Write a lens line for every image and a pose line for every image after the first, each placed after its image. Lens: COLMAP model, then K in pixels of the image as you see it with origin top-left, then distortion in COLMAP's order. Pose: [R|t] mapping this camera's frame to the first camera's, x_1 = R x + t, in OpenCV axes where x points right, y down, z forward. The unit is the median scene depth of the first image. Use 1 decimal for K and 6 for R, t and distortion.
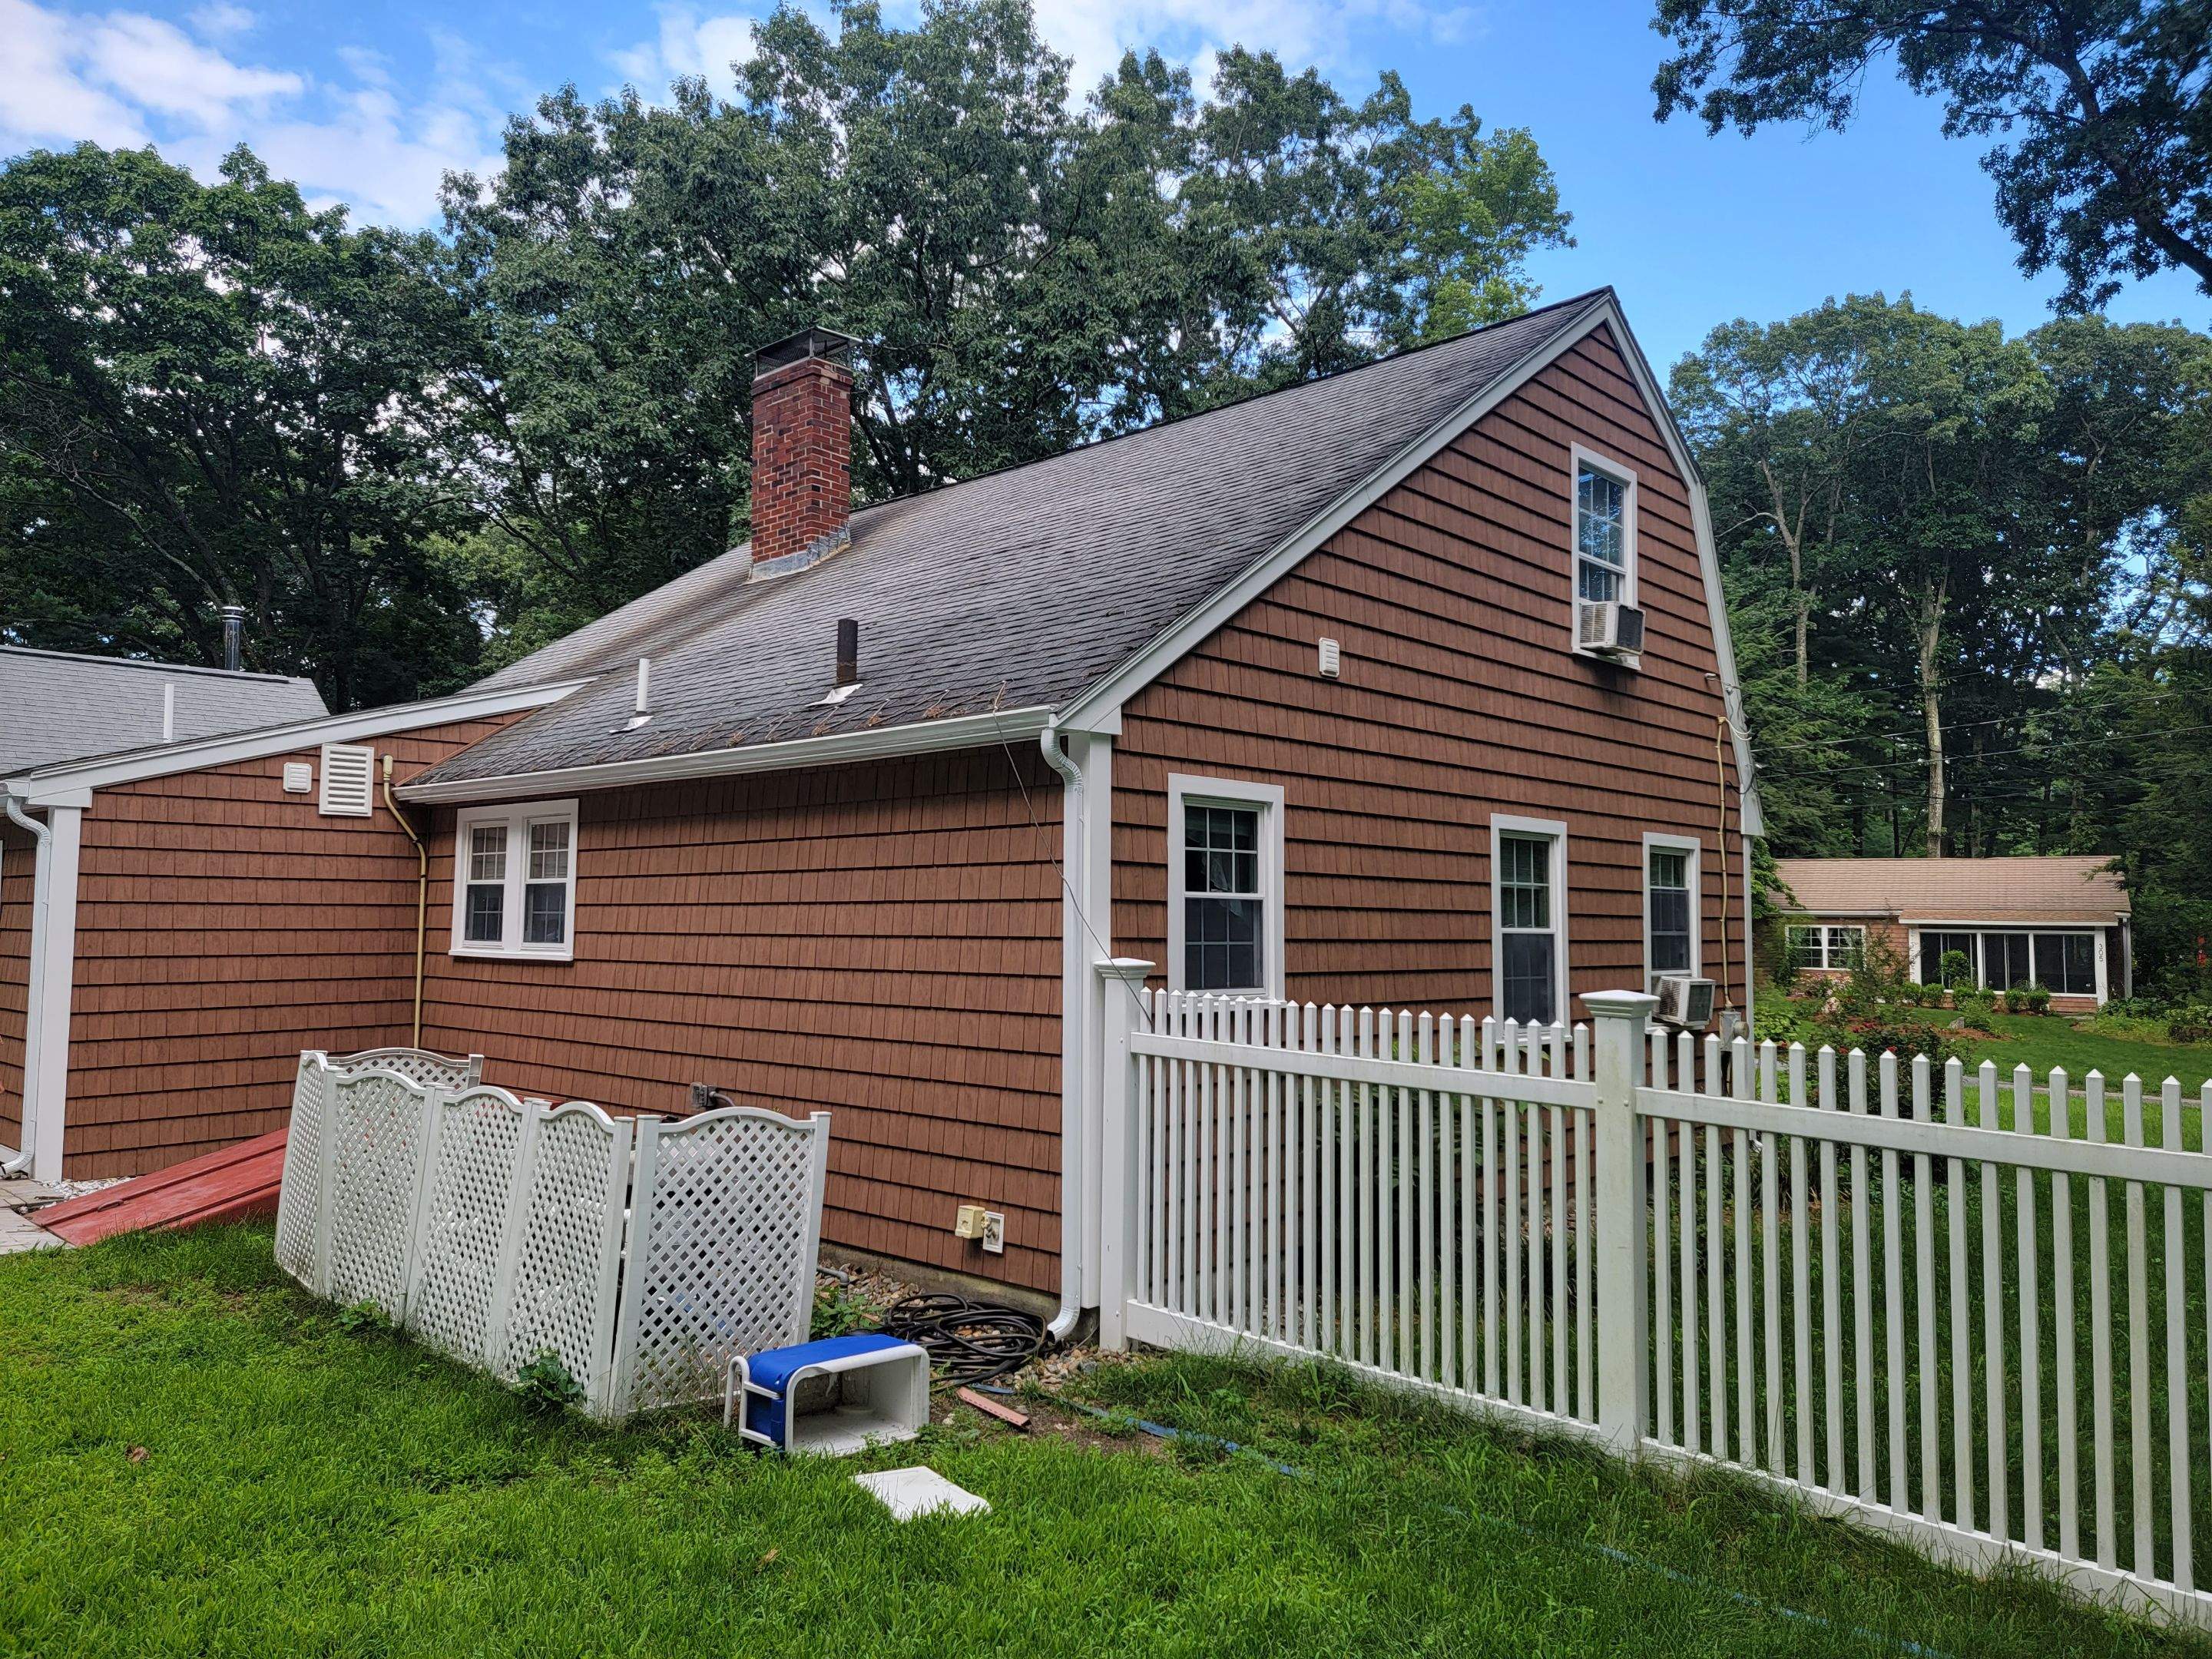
lens RADIAL K [[1537.1, 0, 1106.0], [0, 1537.1, 829.5], [0, 0, 1]] dist [0.077586, -0.081797]
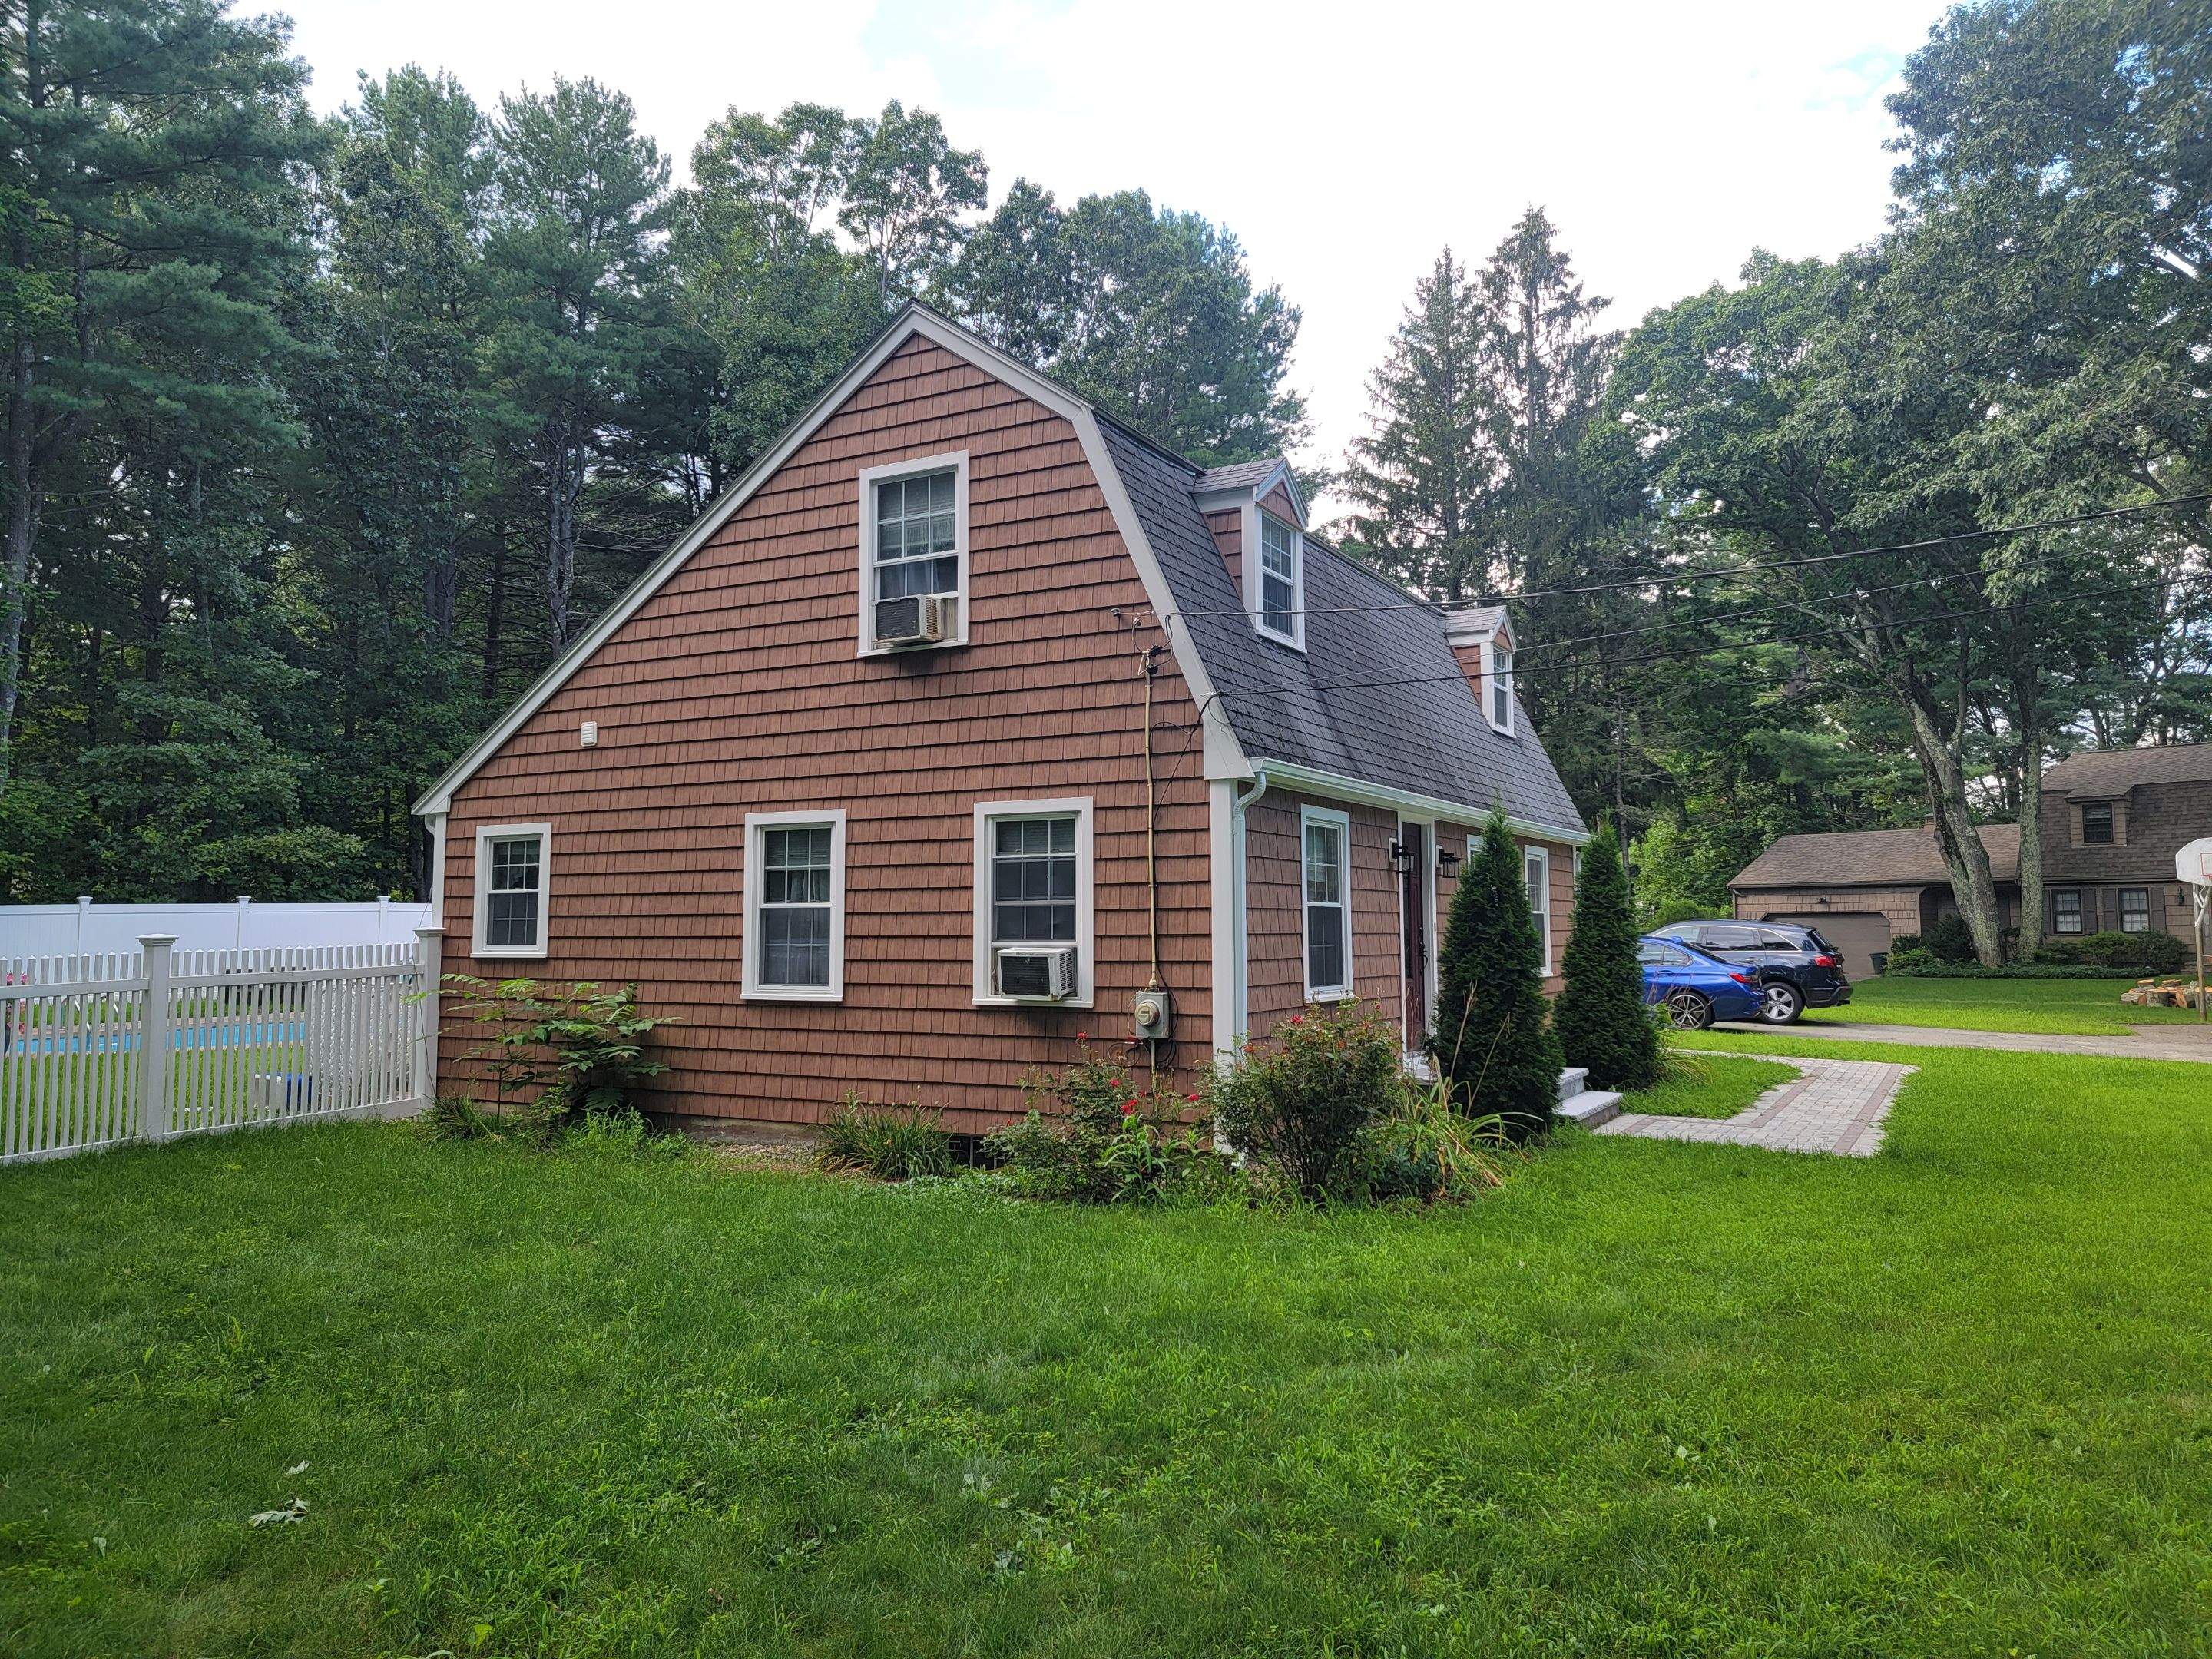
lens RADIAL K [[1537.1, 0, 1106.0], [0, 1537.1, 829.5], [0, 0, 1]] dist [0.077586, -0.081797]
pose [[0.245794, -0.096955, -0.964461, 1.534614], [0.051003, 0.994900, -0.087017, 0.126707], [0.967979, -0.027803, 0.249486, 0.969030]]
